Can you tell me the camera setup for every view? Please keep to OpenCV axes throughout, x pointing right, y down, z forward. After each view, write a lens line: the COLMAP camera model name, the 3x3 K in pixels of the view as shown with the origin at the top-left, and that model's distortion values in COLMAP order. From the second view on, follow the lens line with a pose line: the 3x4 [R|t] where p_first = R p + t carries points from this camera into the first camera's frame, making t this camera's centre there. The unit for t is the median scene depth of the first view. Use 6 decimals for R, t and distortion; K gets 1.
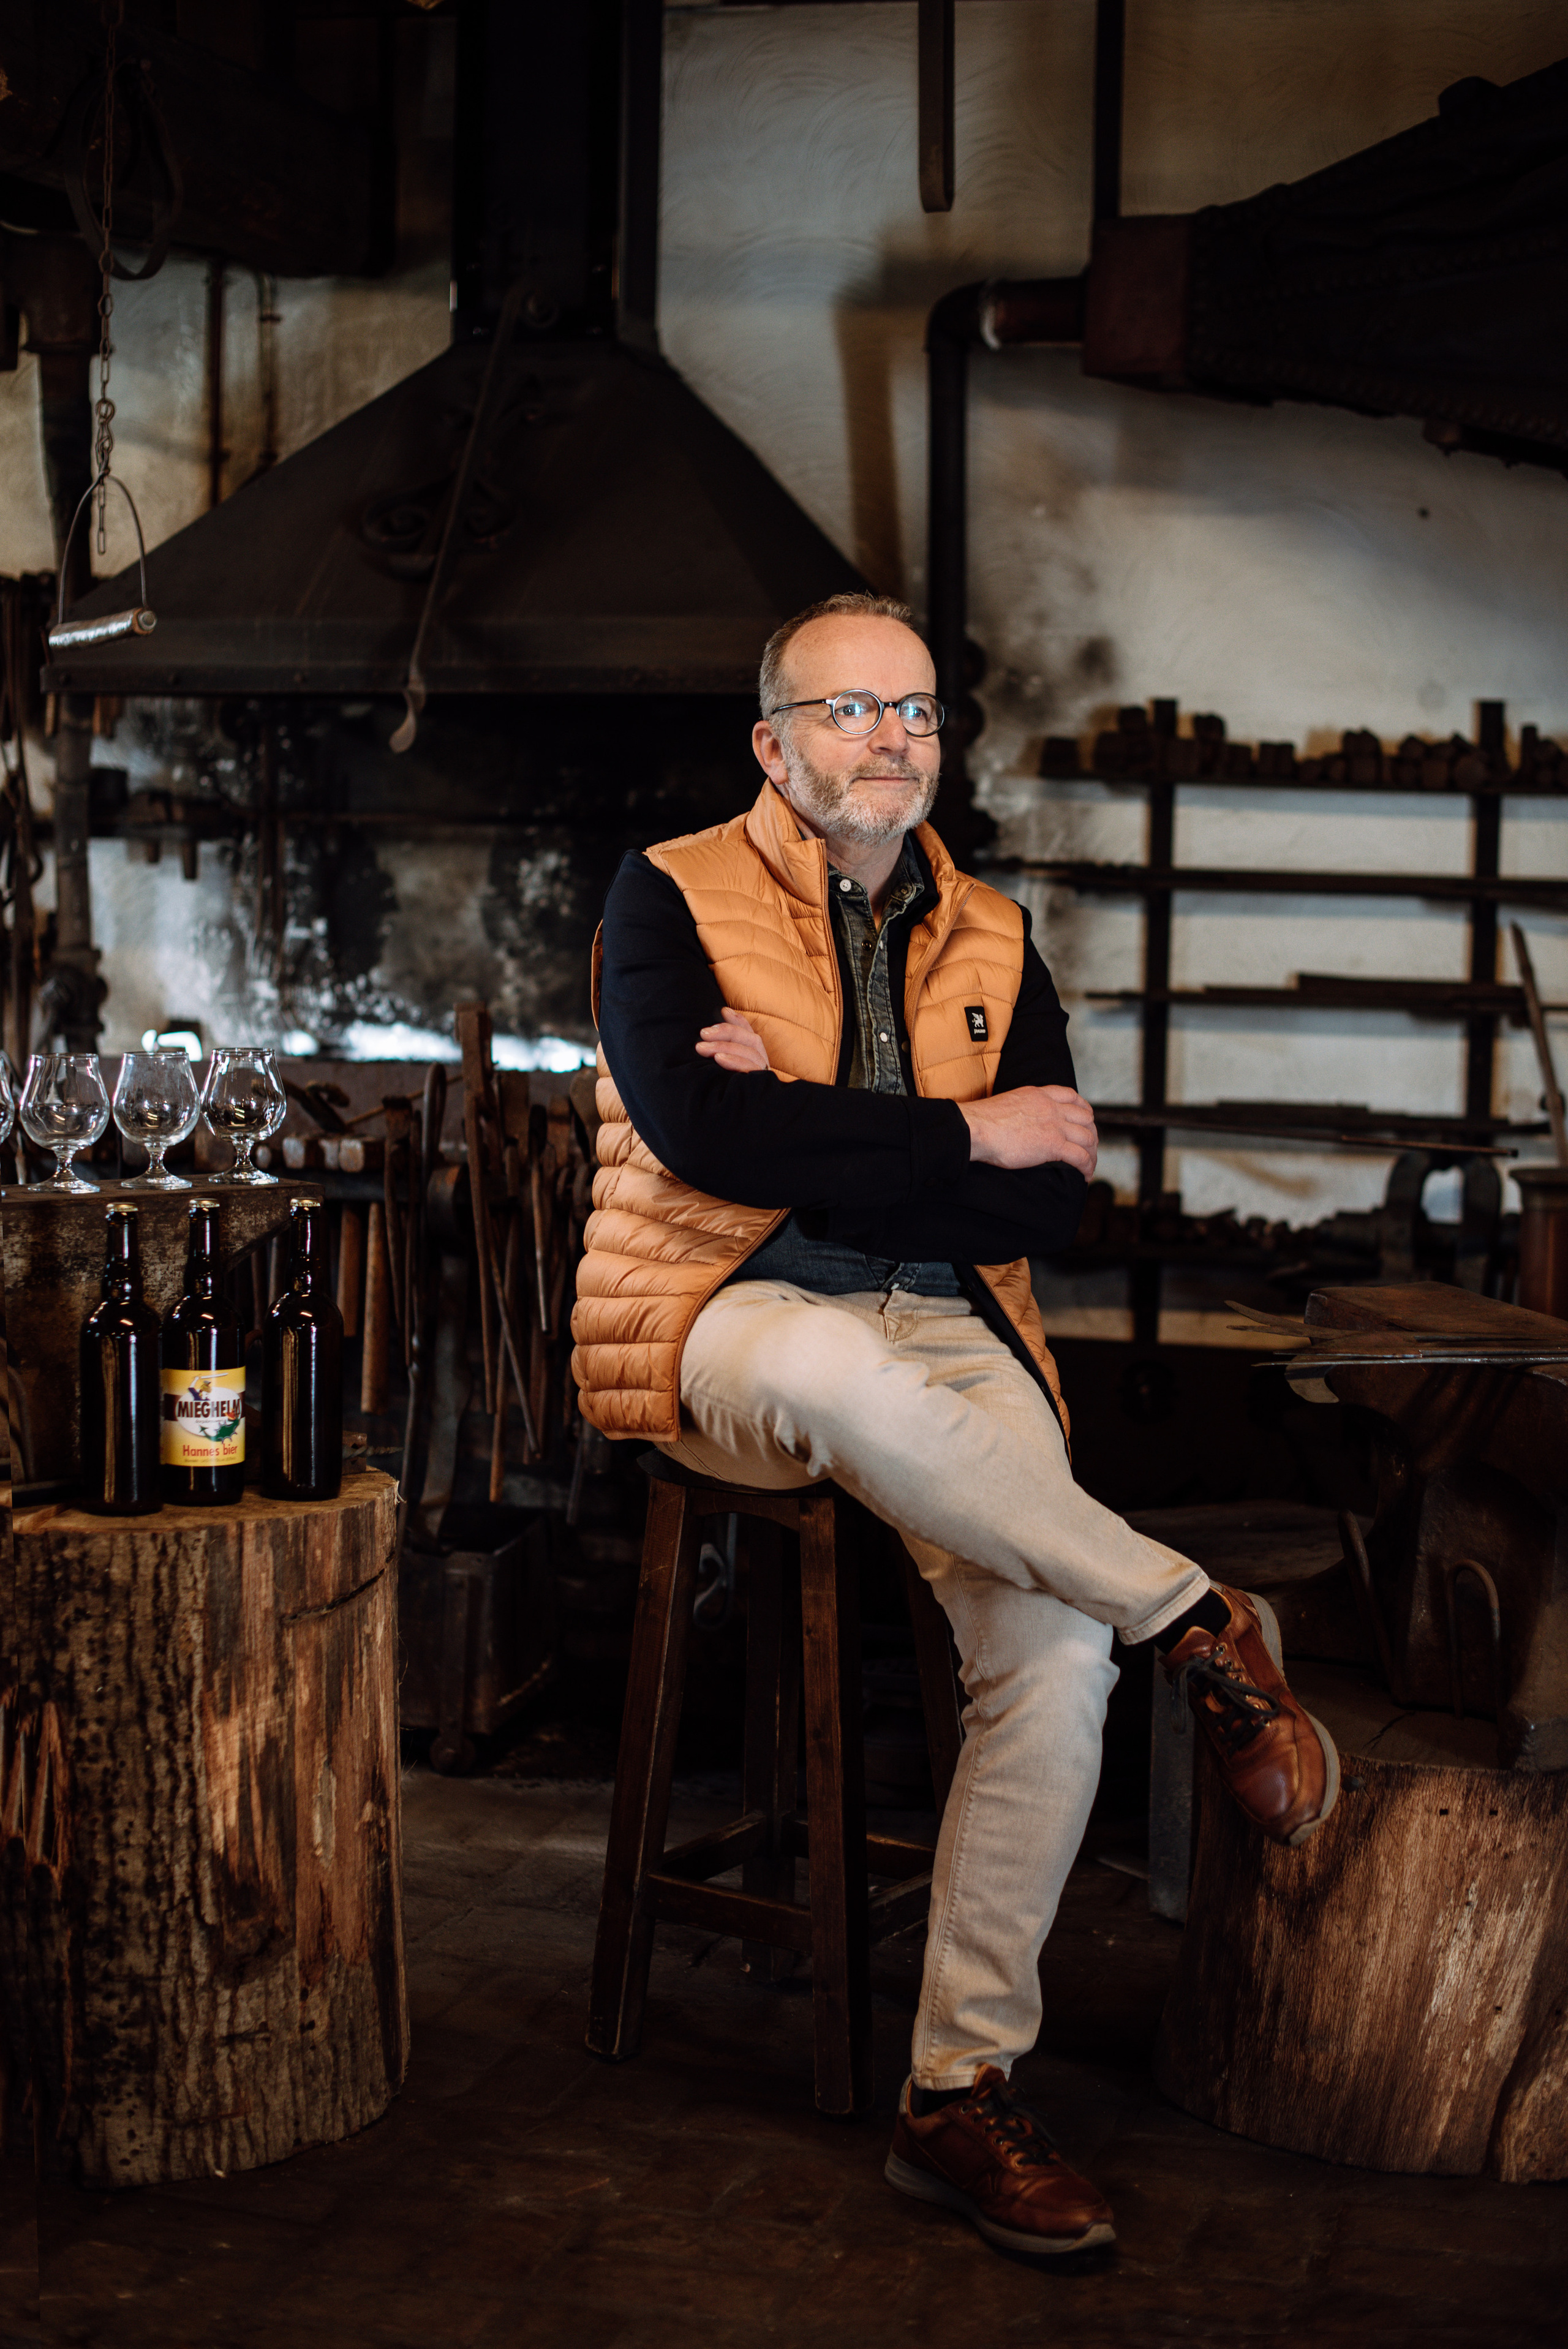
lens RADIAL K [[3595.3, 0, 780.1], [0, 3595.3, 1167.3], [0, 0, 1]] dist [-0.140220, 0.047030]
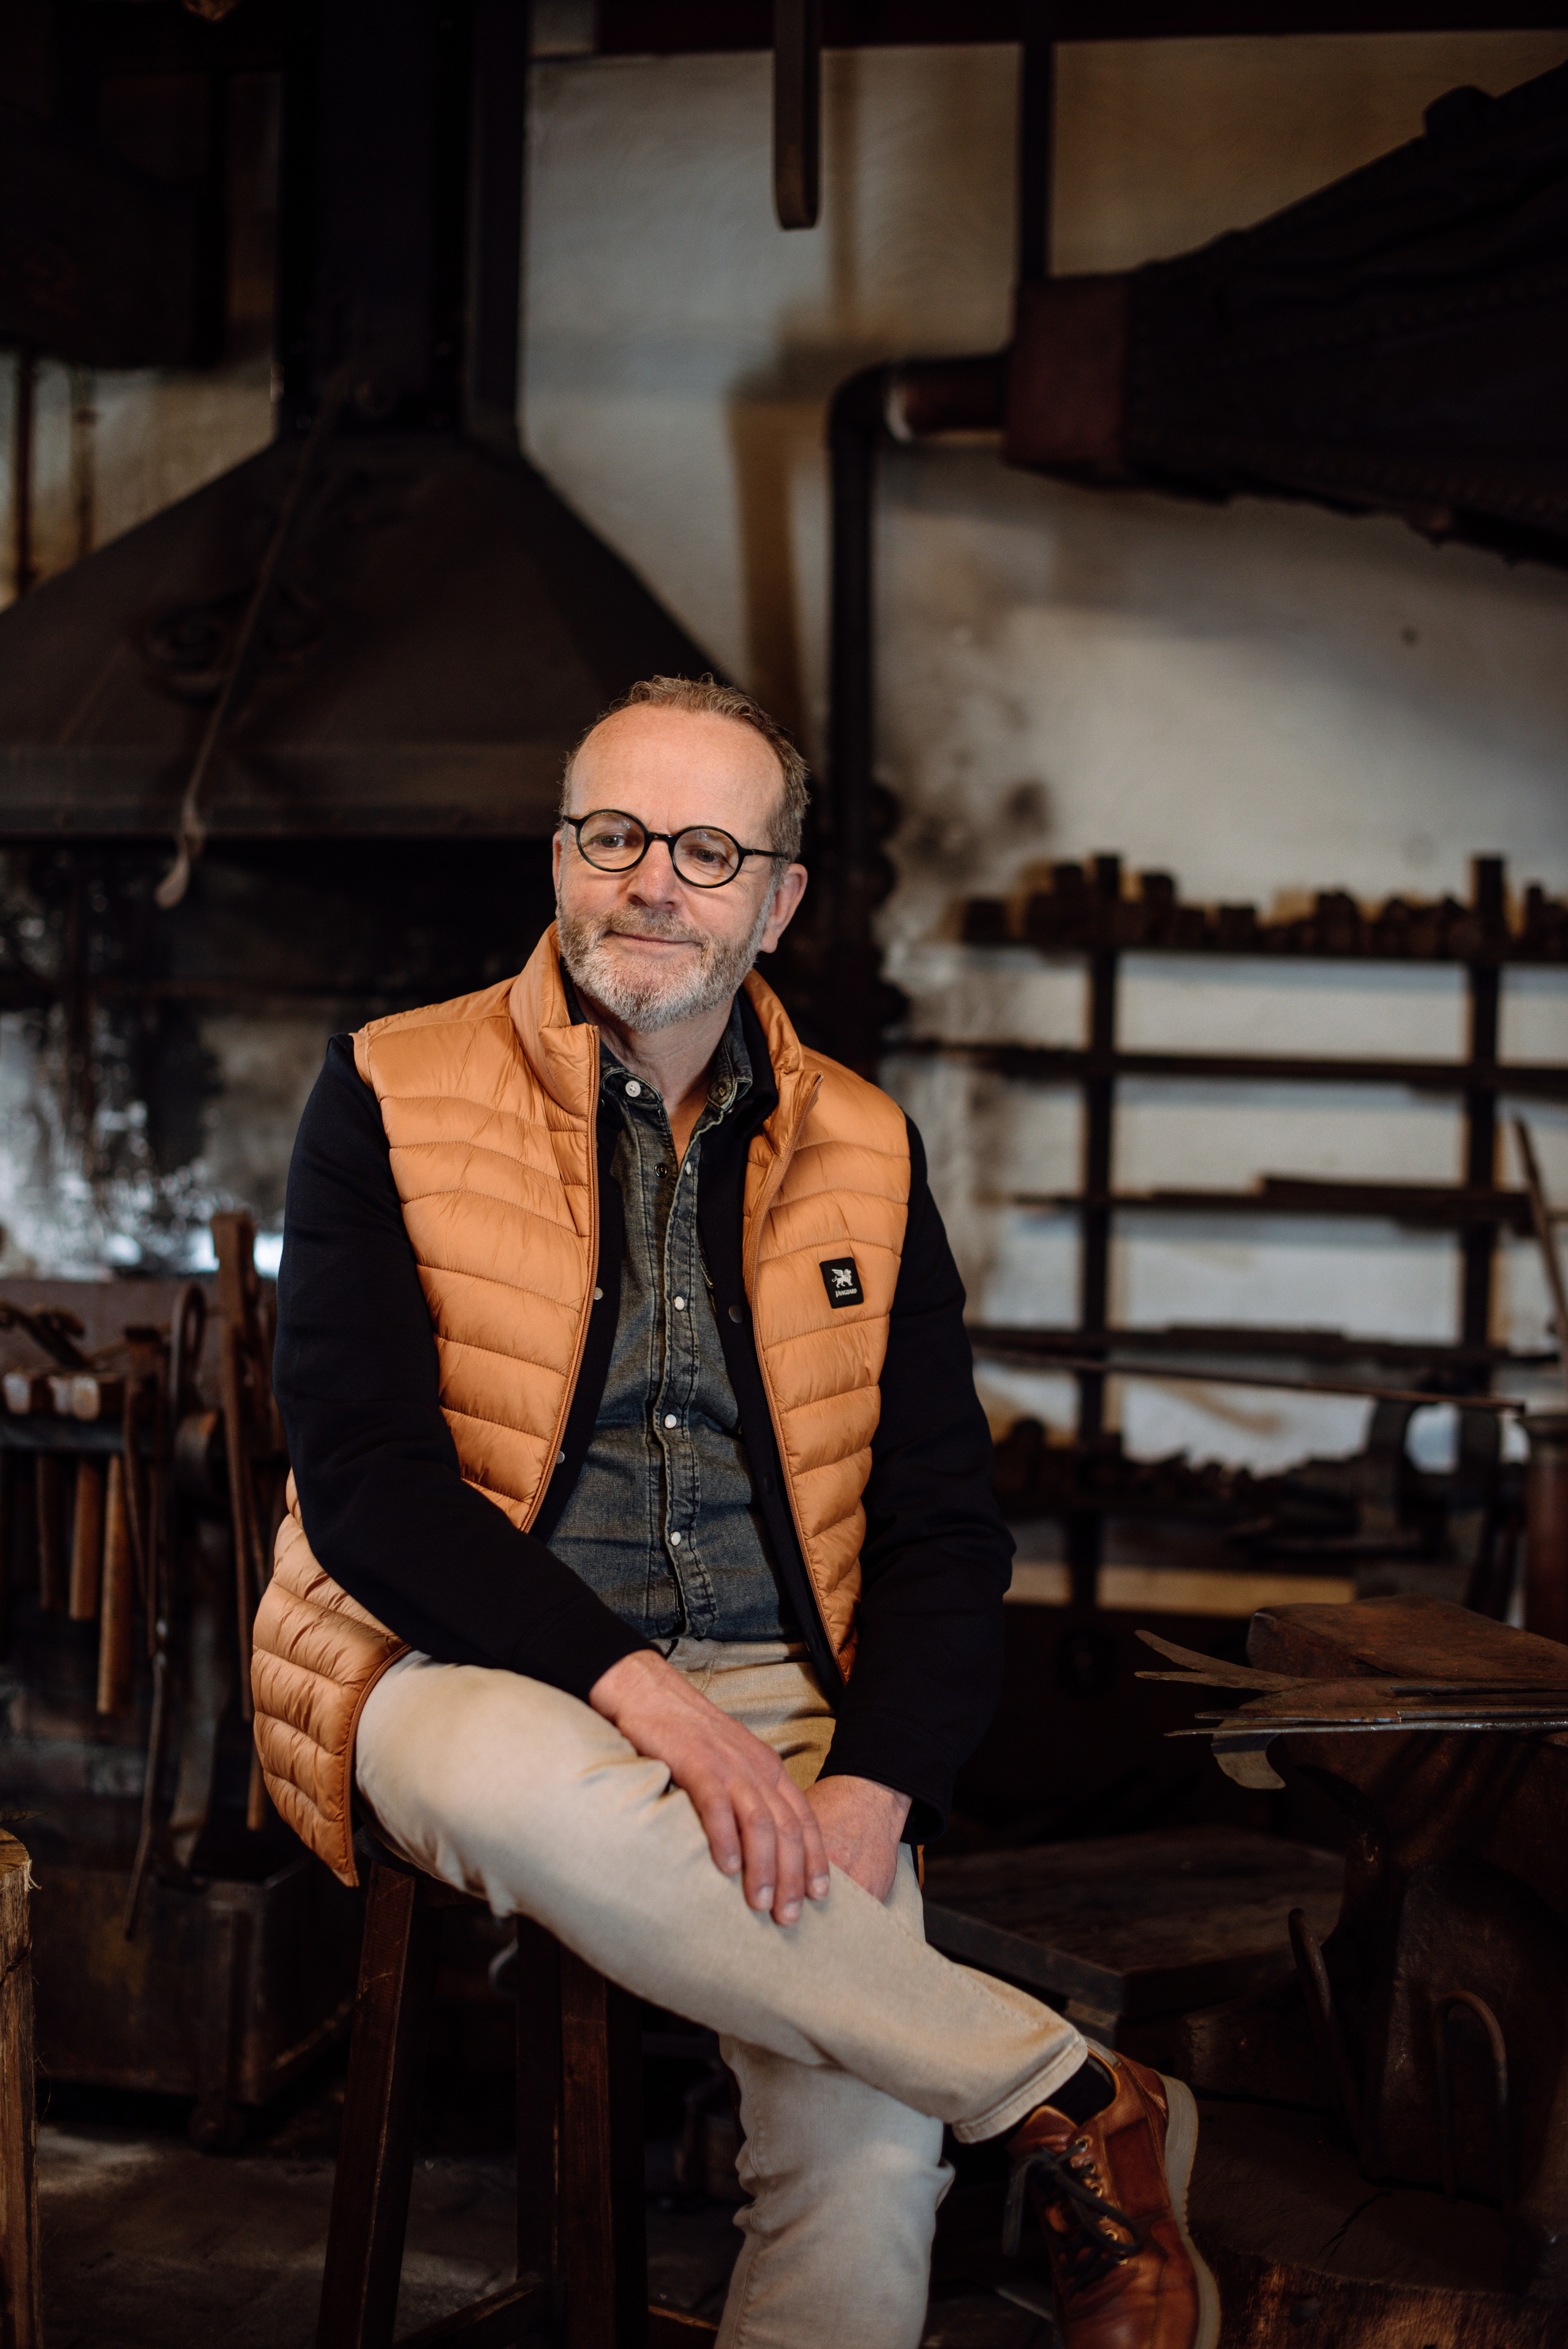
lens RADIAL K [[3361.5, 0, 789.5], [0, 3361.5, 1182.2], [0, 0, 1]] dist [-0.141915, 0.093302]
pose [[0.999956, 0.004852, -0.008029, 0.039547], [-0.005206, 0.998988, -0.044673, -0.016524], [0.007805, 0.044712, 0.998969, 0.209138]]
